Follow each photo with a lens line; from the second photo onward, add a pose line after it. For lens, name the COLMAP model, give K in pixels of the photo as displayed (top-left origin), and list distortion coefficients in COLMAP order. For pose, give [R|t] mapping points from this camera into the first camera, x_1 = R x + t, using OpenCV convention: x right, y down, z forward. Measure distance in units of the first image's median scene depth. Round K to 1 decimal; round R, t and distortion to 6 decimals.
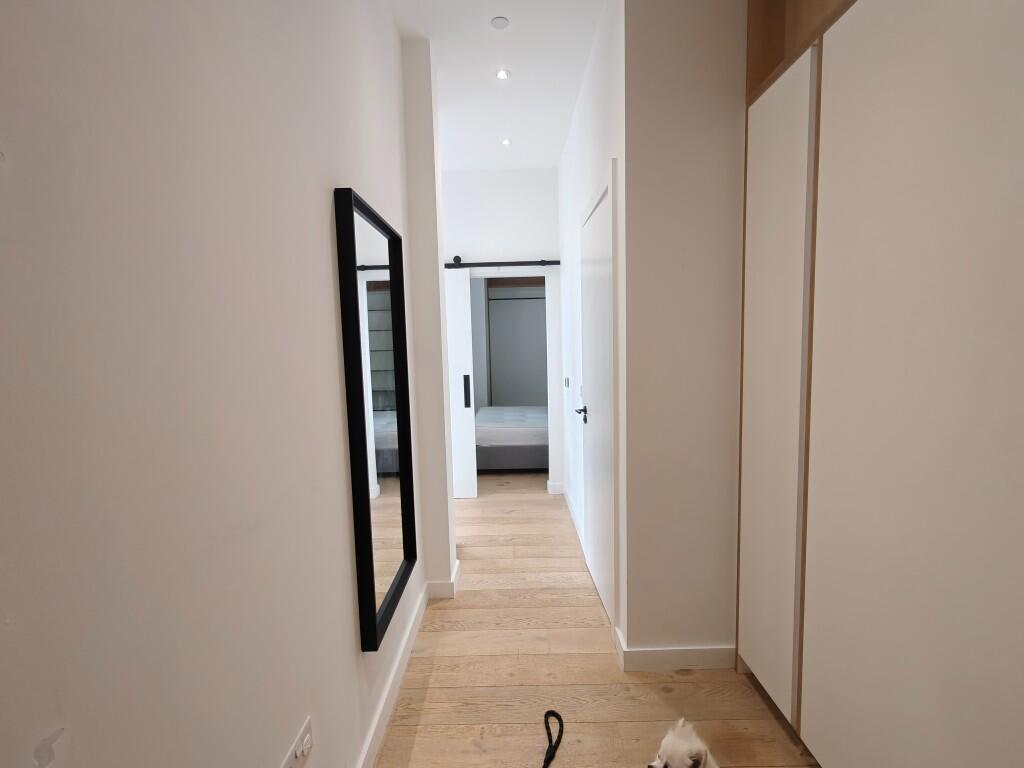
lens RADIAL K [[458.6, 0, 510.7], [0, 458.6, 384.8], [0, 0, 1]] dist [-0.002777, 0.001228]
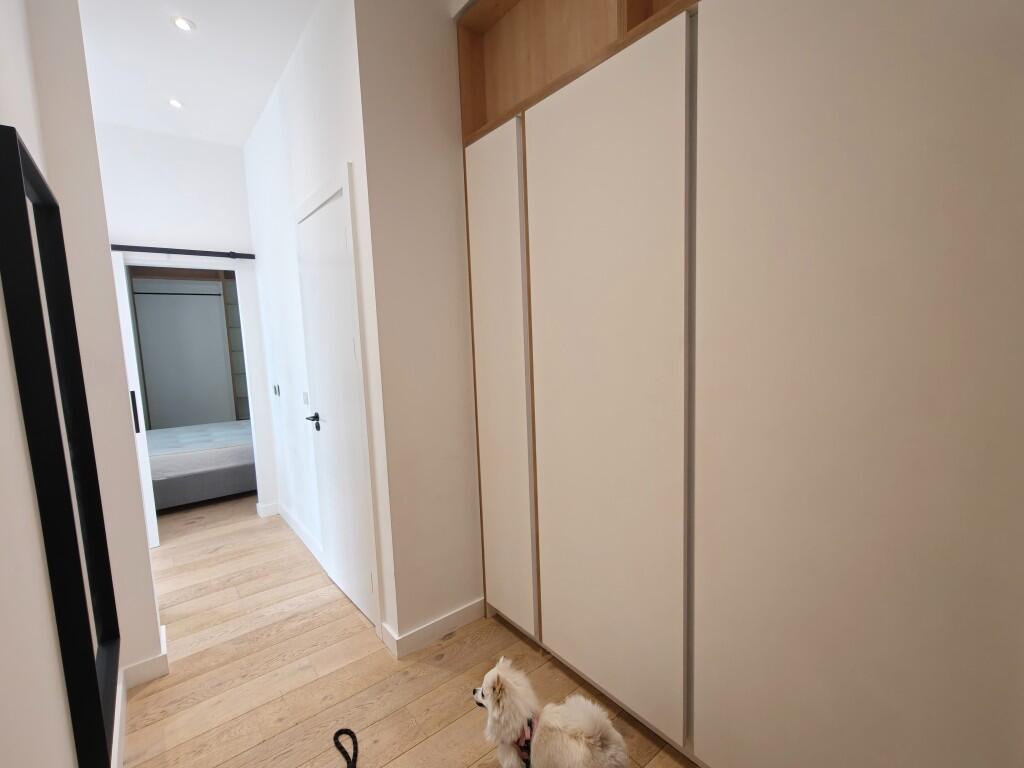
lens RADIAL K [[458.6, 0, 511.4], [0, 458.6, 384.5], [0, 0, 1]] dist [-0.002777, 0.001228]
pose [[0.776452, -0.069566, 0.626325, -0.125746], [0.073568, 0.997099, 0.019547, -0.000230], [-0.625868, 0.030900, 0.779317, 0.005080]]
